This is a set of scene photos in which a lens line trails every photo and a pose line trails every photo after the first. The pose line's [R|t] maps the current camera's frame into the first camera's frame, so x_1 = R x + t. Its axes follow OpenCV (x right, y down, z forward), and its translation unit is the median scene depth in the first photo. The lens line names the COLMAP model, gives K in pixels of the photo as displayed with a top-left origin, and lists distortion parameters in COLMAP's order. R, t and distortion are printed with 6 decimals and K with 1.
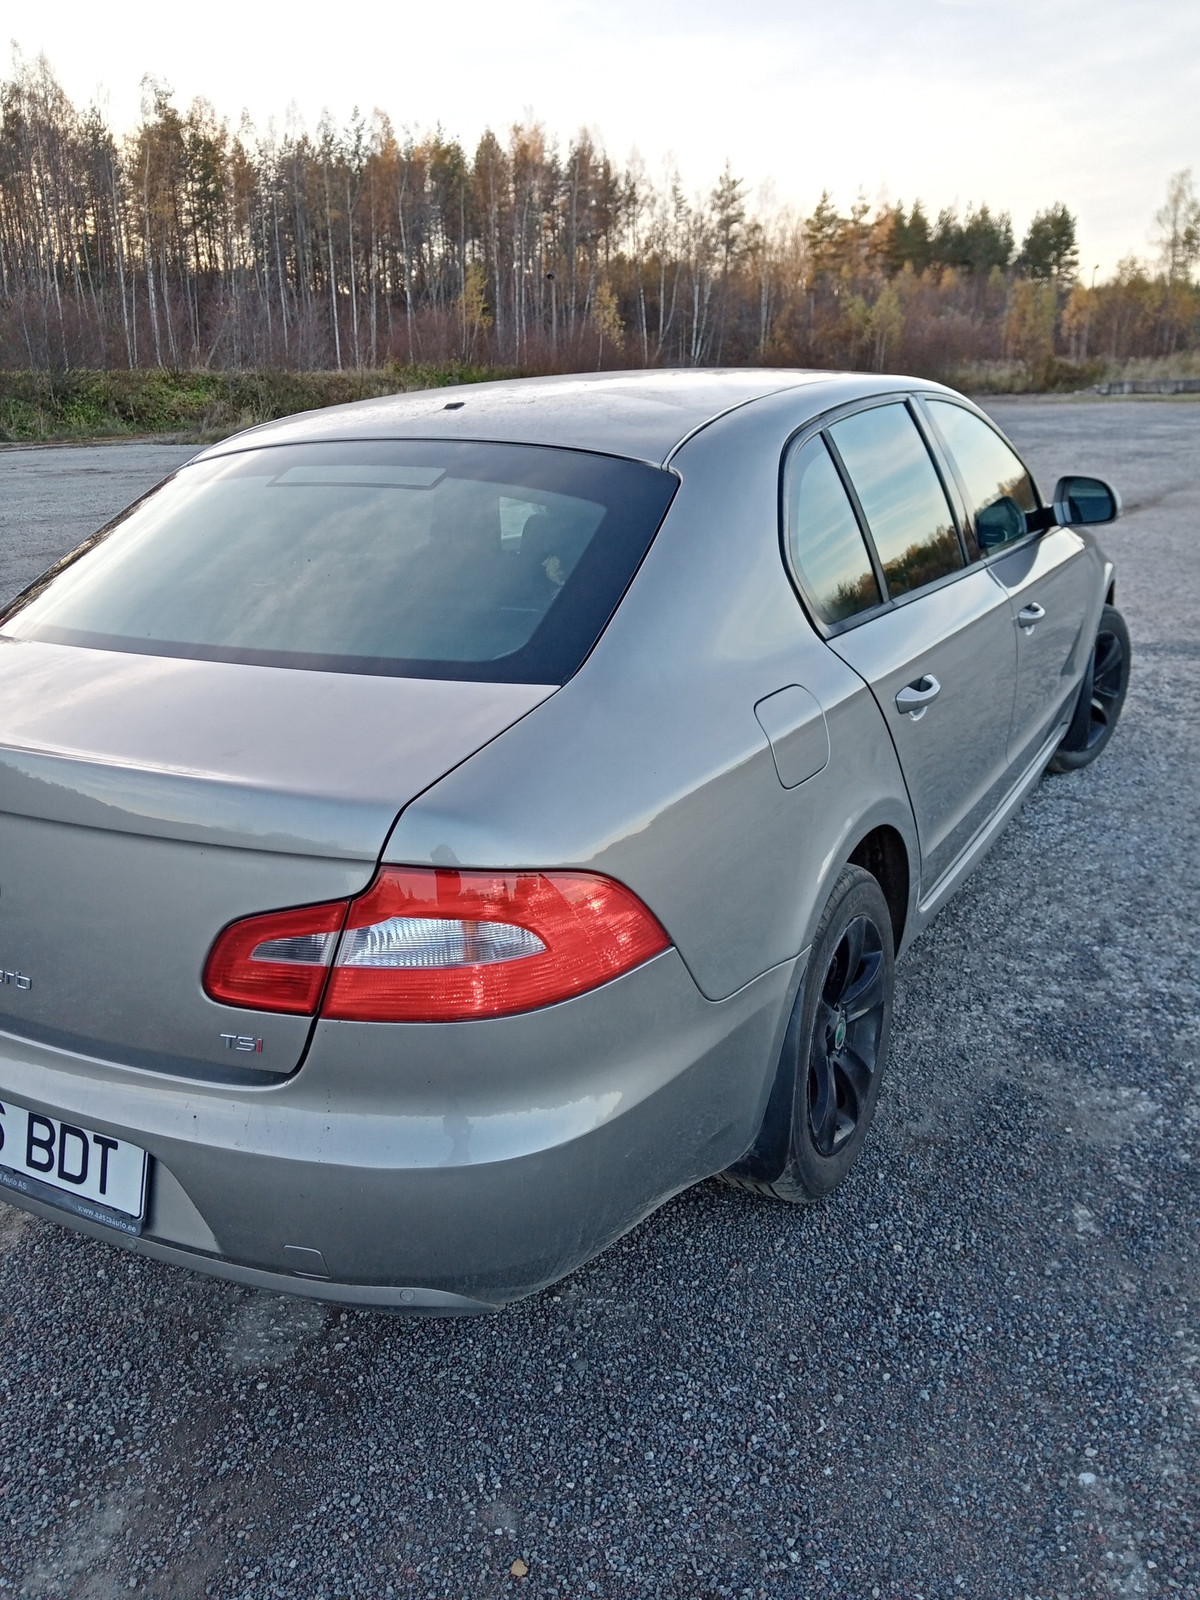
lens RADIAL K [[1271.6, 0, 600.0], [0, 1271.6, 800.0], [0, 0, 1]] dist [0.011171, -0.034912]
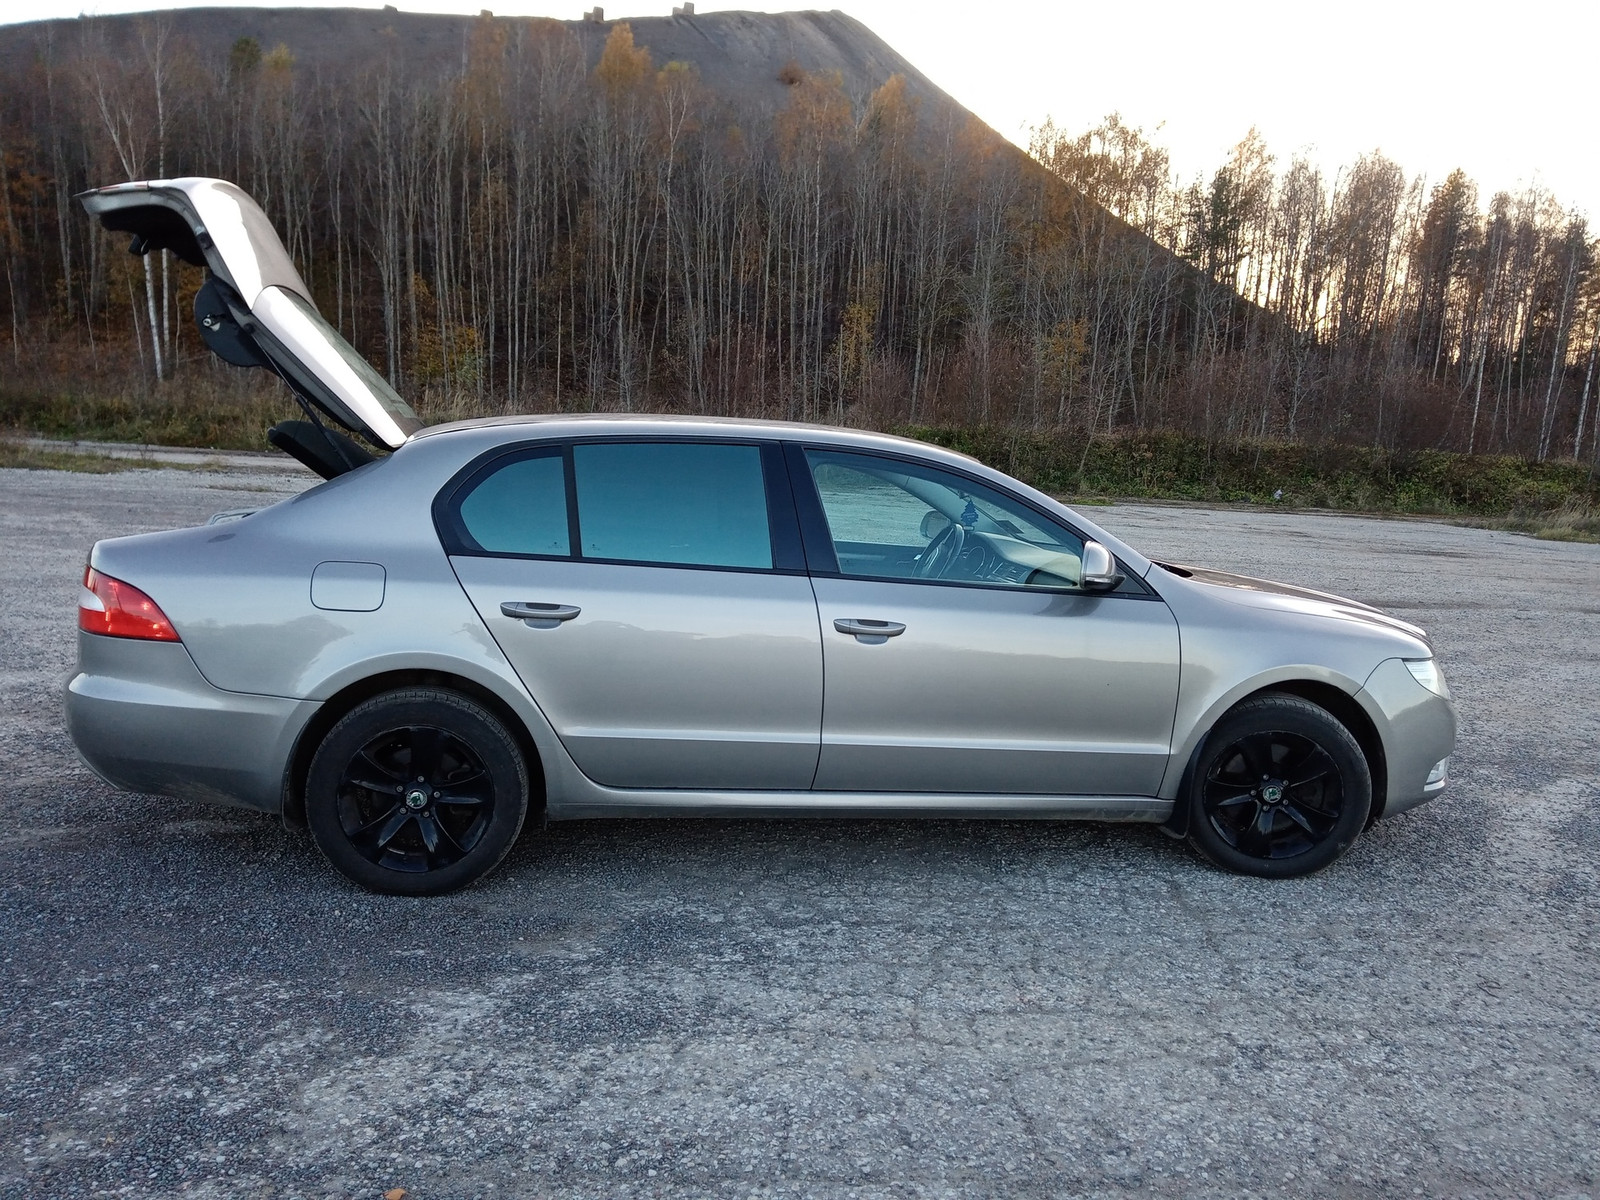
lens RADIAL K [[1271.6, 0, 800.0], [0, 1271.6, 600.0], [0, 0, 1]] dist [0.011171, -0.034912]
pose [[0.619343, 0.162080, -0.768208, 0.199696], [-0.316759, 0.946875, -0.055600, -0.013698], [0.718386, 0.277773, 0.637781, 0.030147]]
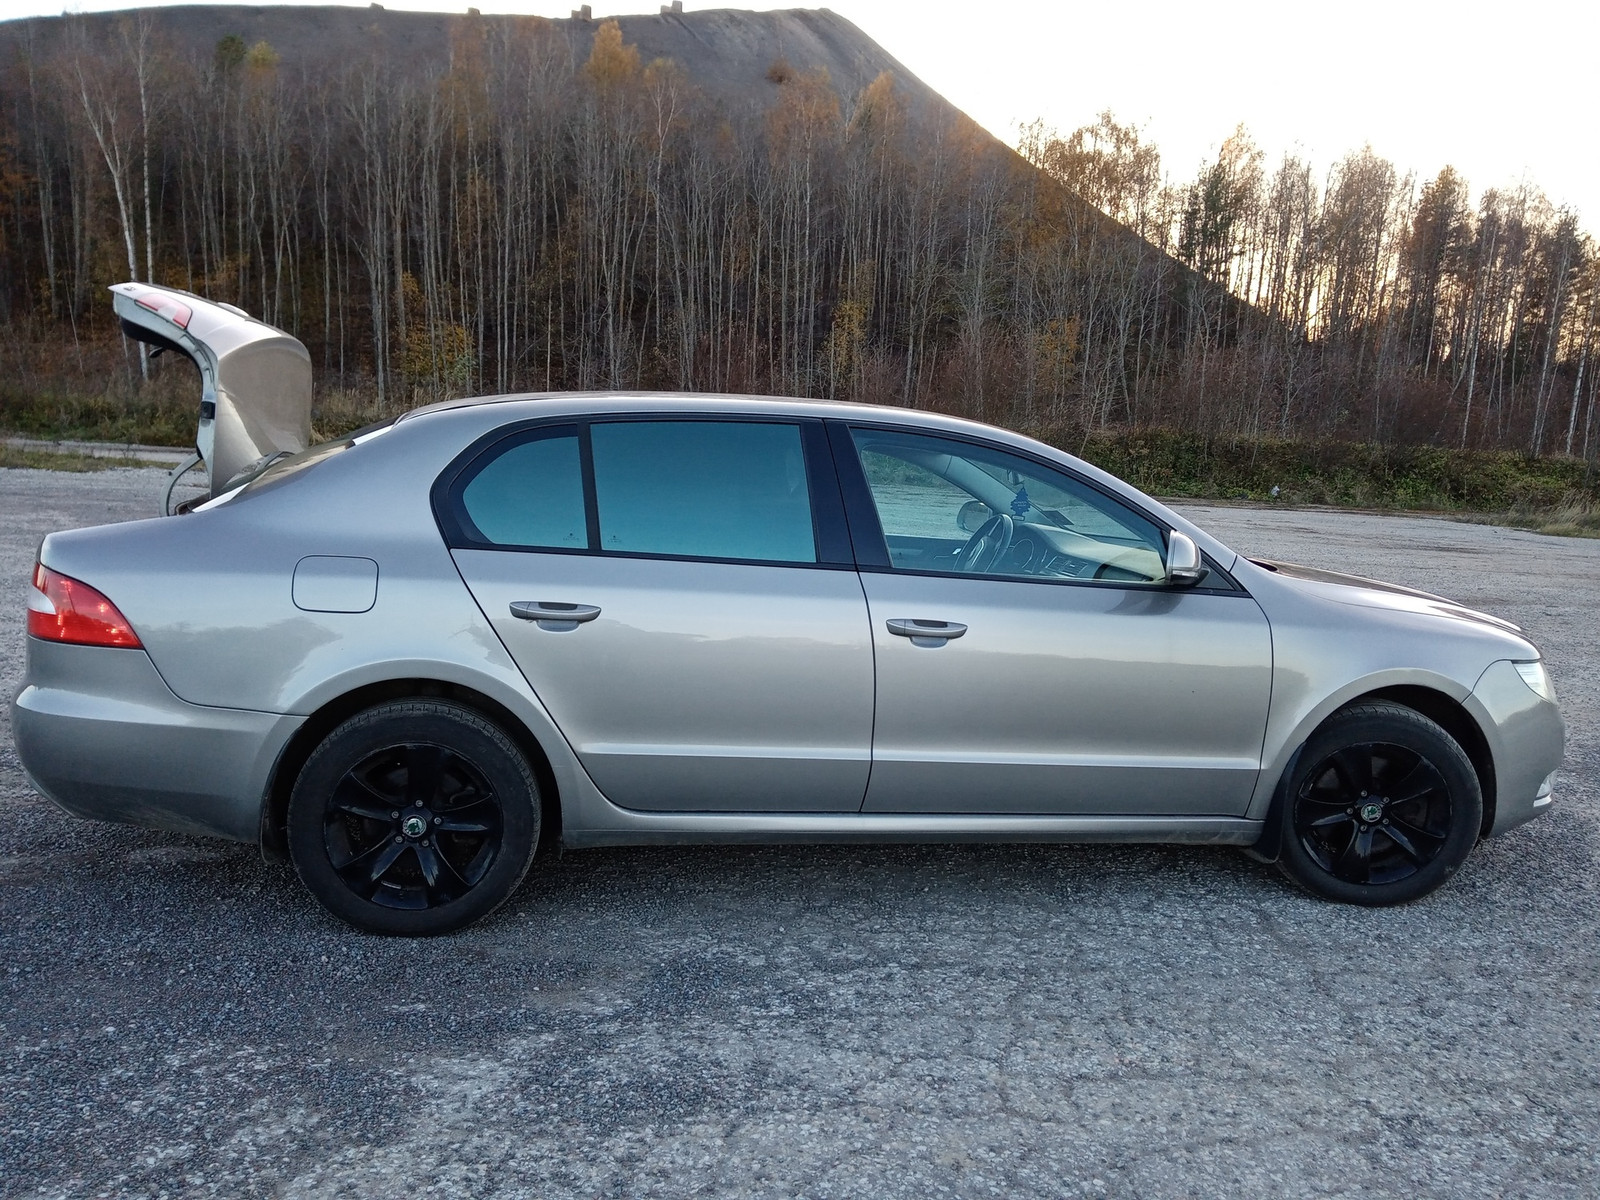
lens RADIAL K [[1271.6, 0, 800.0], [0, 1271.6, 600.0], [0, 0, 1]] dist [0.011171, -0.034912]
pose [[0.625991, 0.159866, -0.763268, 0.177518], [-0.312481, 0.948171, -0.057686, -0.012308], [0.714487, 0.274617, 0.643501, 0.039012]]
